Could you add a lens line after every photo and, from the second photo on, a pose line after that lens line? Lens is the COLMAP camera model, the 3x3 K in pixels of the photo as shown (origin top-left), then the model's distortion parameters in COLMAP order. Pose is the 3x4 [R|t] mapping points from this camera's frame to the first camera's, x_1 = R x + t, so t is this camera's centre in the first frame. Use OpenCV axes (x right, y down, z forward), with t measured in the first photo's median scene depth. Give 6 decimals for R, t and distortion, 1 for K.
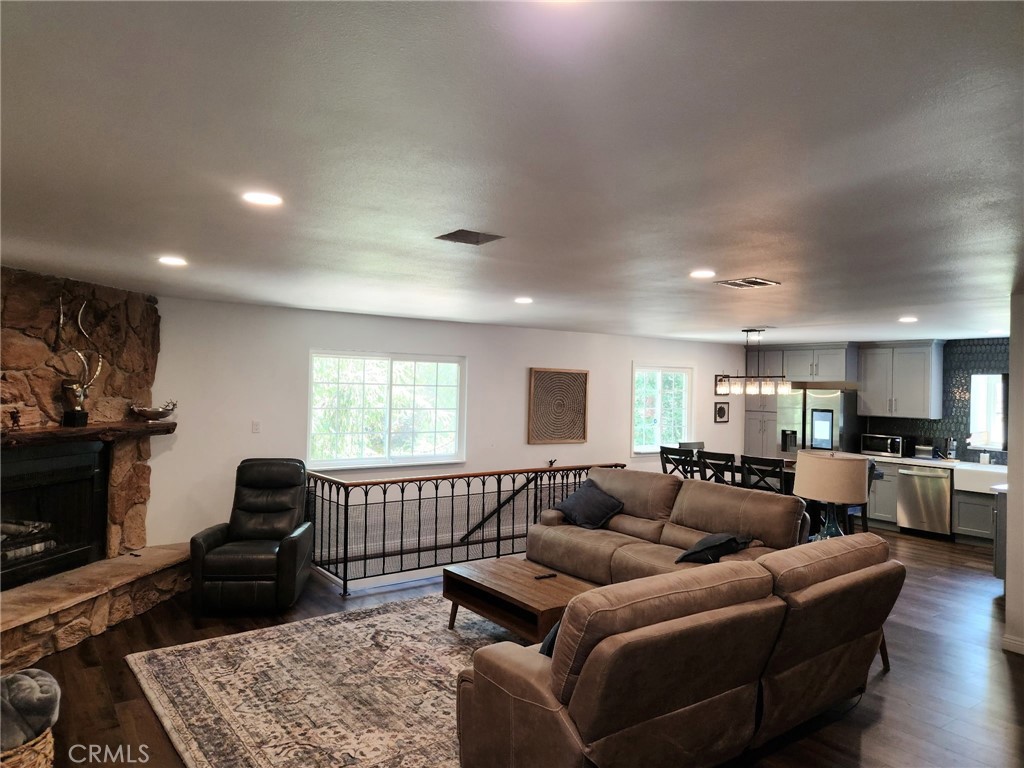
lens RADIAL K [[681.1, 0, 509.1], [0, 681.1, 380.9], [0, 0, 1]] dist [0.063061, -0.057503]
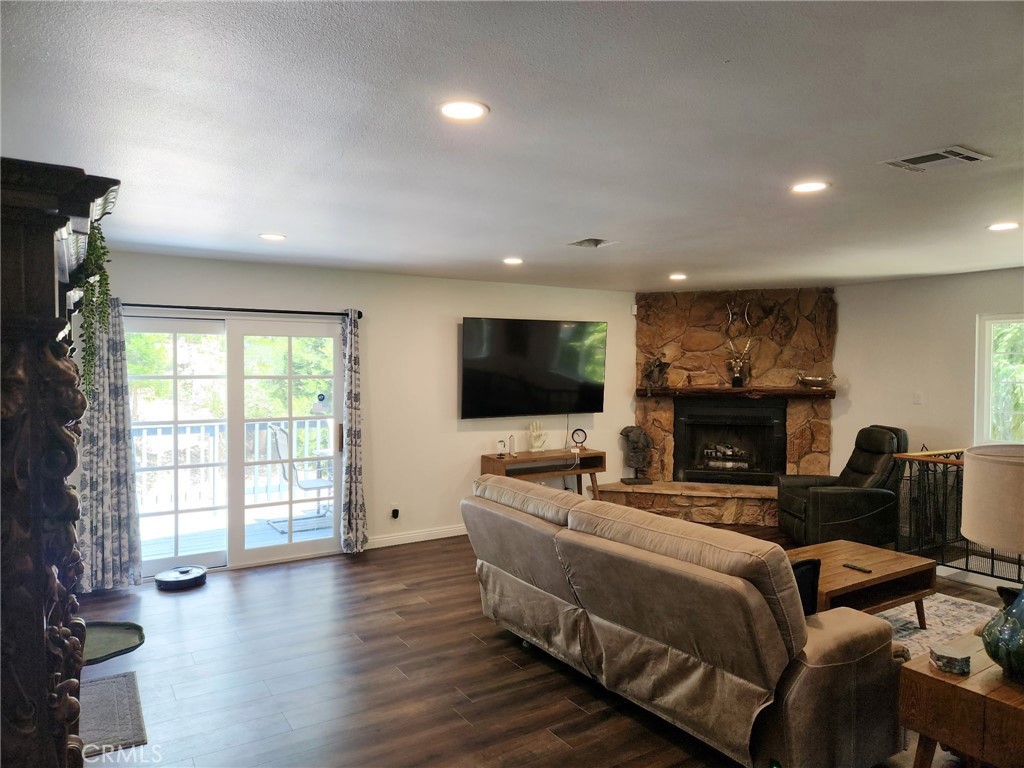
lens RADIAL K [[681.1, 0, 507.0], [0, 681.1, 380.1], [0, 0, 1]] dist [0.063061, -0.057503]
pose [[-0.065332, 0.001446, -0.997863, 0.953239], [0.006645, 0.999977, 0.001014, 0.047926], [0.997841, -0.006565, -0.065340, 0.630096]]
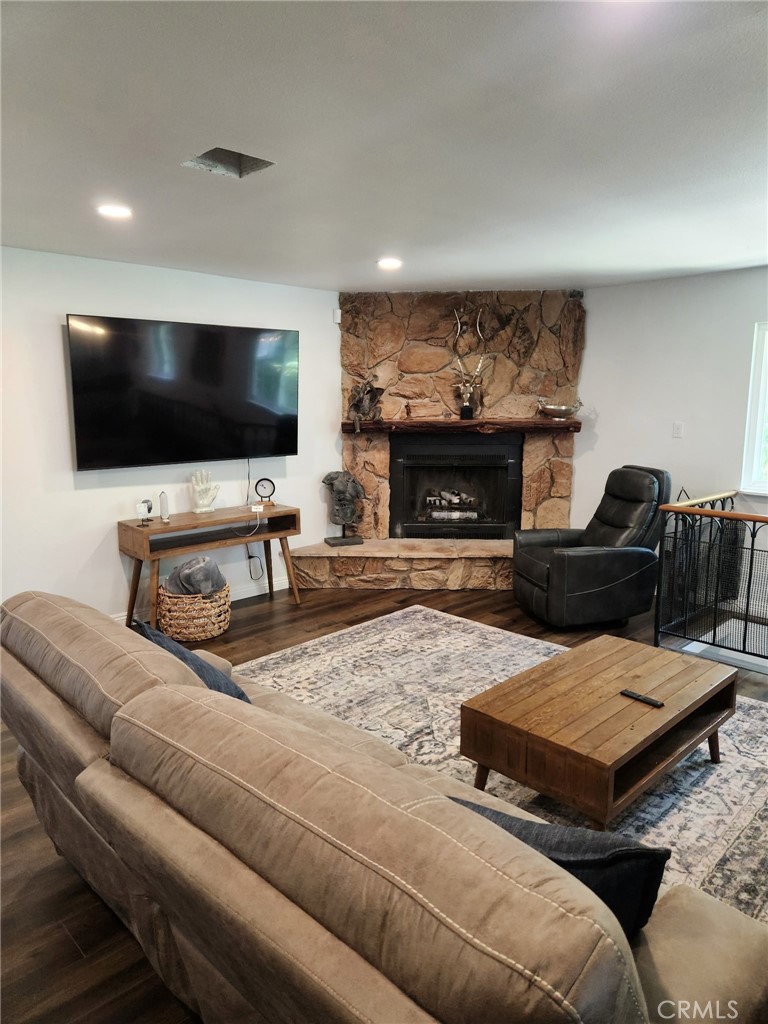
lens RADIAL K [[681.1, 0, 383.7], [0, 681.1, 509.7], [0, 0, 1]] dist [0.063061, -0.057503]
pose [[0.144559, 0.142495, -0.979182, 0.559487], [0.014410, 0.989168, 0.146076, 0.048573], [0.989391, -0.035226, 0.140940, 0.726644]]
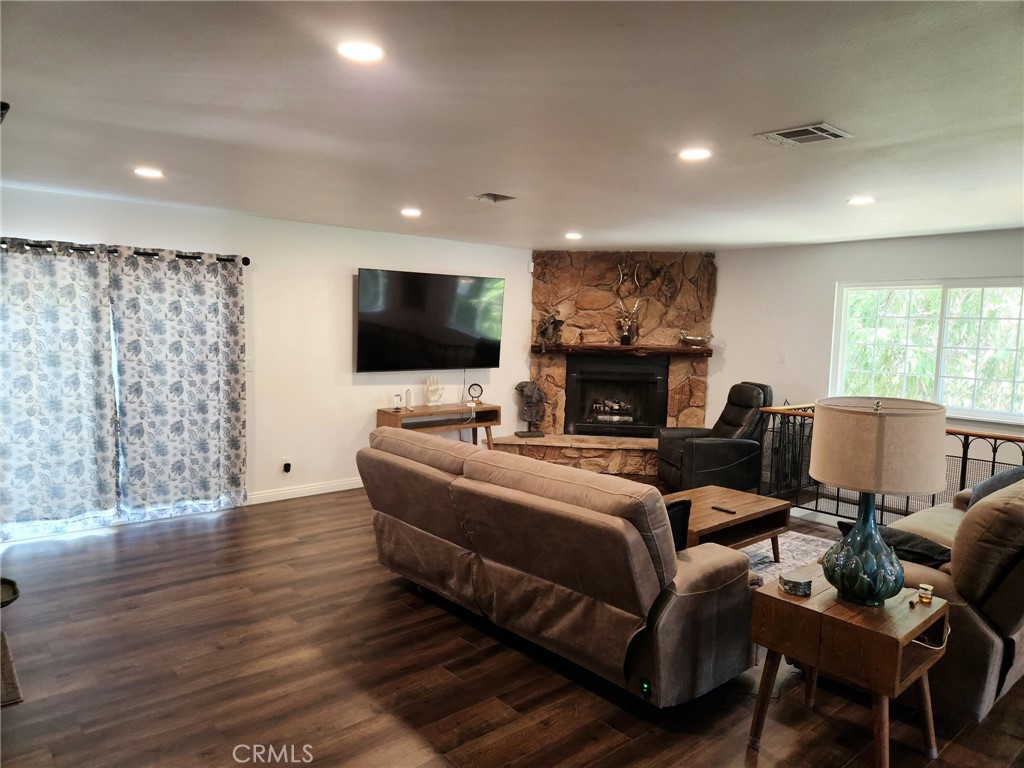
lens RADIAL K [[681.1, 0, 506.3], [0, 681.1, 380.6], [0, 0, 1]] dist [0.063061, -0.057503]
pose [[0.084384, 0.065929, -0.994250, 0.966659], [-0.012286, 0.997802, 0.065122, 0.051308], [0.996358, 0.006720, 0.085009, 0.628920]]
